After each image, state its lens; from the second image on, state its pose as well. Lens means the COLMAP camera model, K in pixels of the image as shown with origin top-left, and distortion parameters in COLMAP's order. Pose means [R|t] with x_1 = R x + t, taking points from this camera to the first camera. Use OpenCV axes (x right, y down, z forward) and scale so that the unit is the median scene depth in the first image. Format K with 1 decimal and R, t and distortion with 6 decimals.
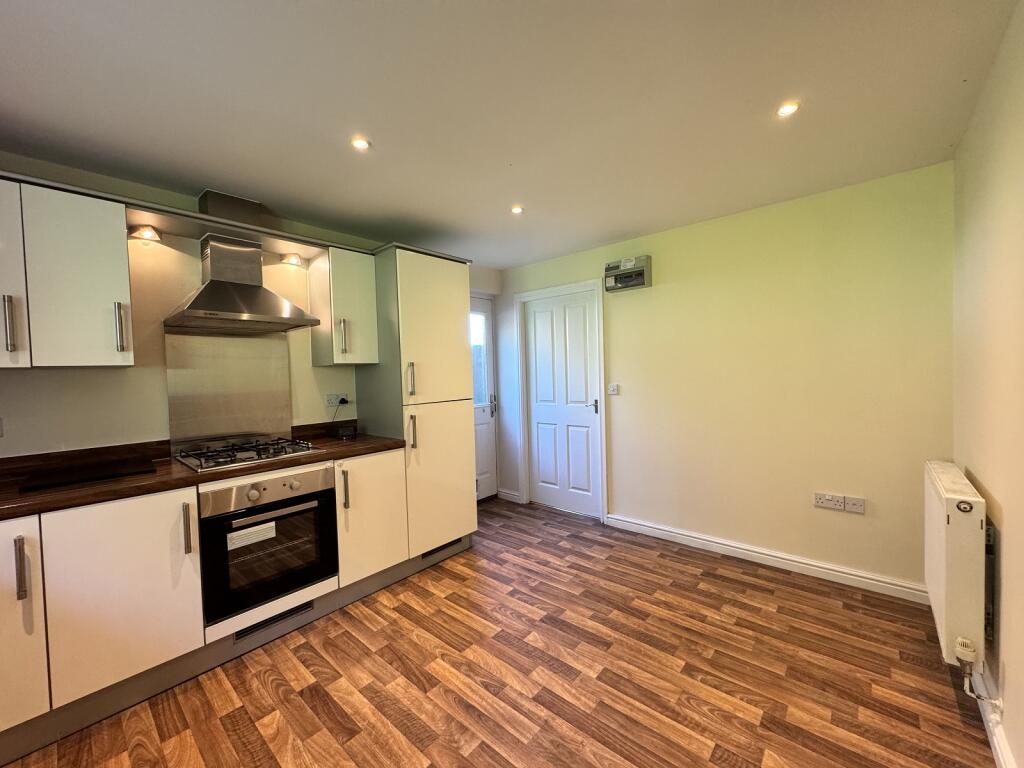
lens RADIAL K [[406.1, 0, 512.5], [0, 406.1, 386.2], [0, 0, 1]] dist [-0.002708, 0.000152]
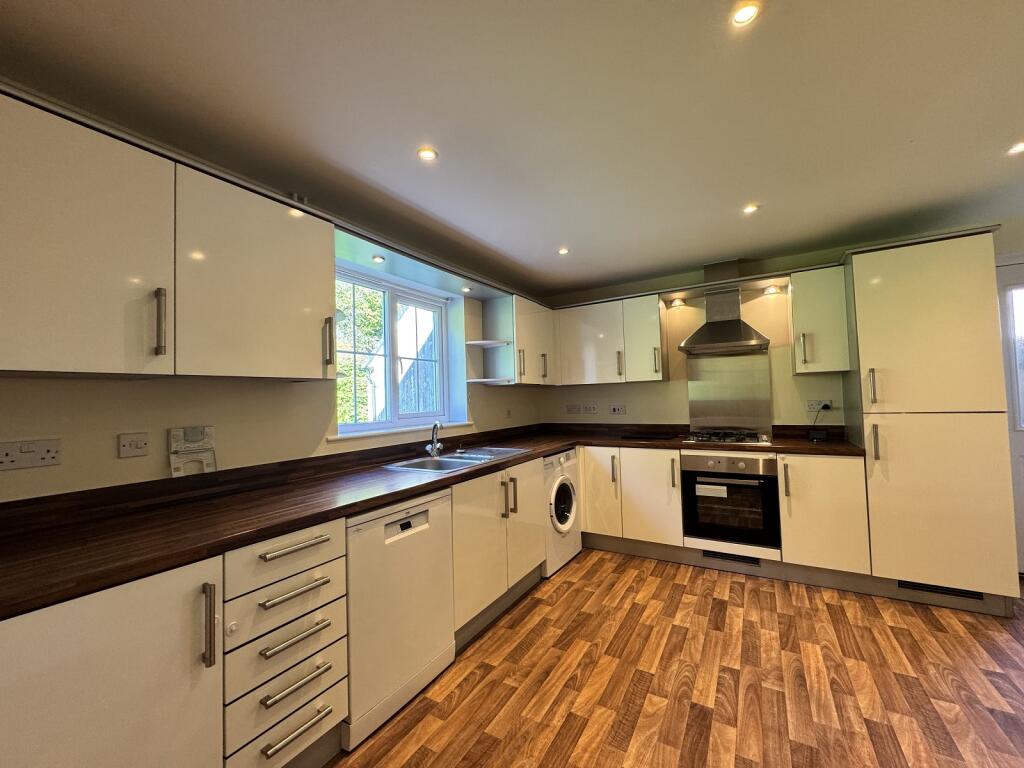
lens RADIAL K [[406.1, 0, 510.7], [0, 406.1, 384.1], [0, 0, 1]] dist [-0.002708, 0.000152]
pose [[0.179905, -0.008890, -0.983644, 0.775890], [-0.008342, 0.999909, -0.010563, -0.007955], [0.983649, 0.010105, 0.179815, -0.010260]]
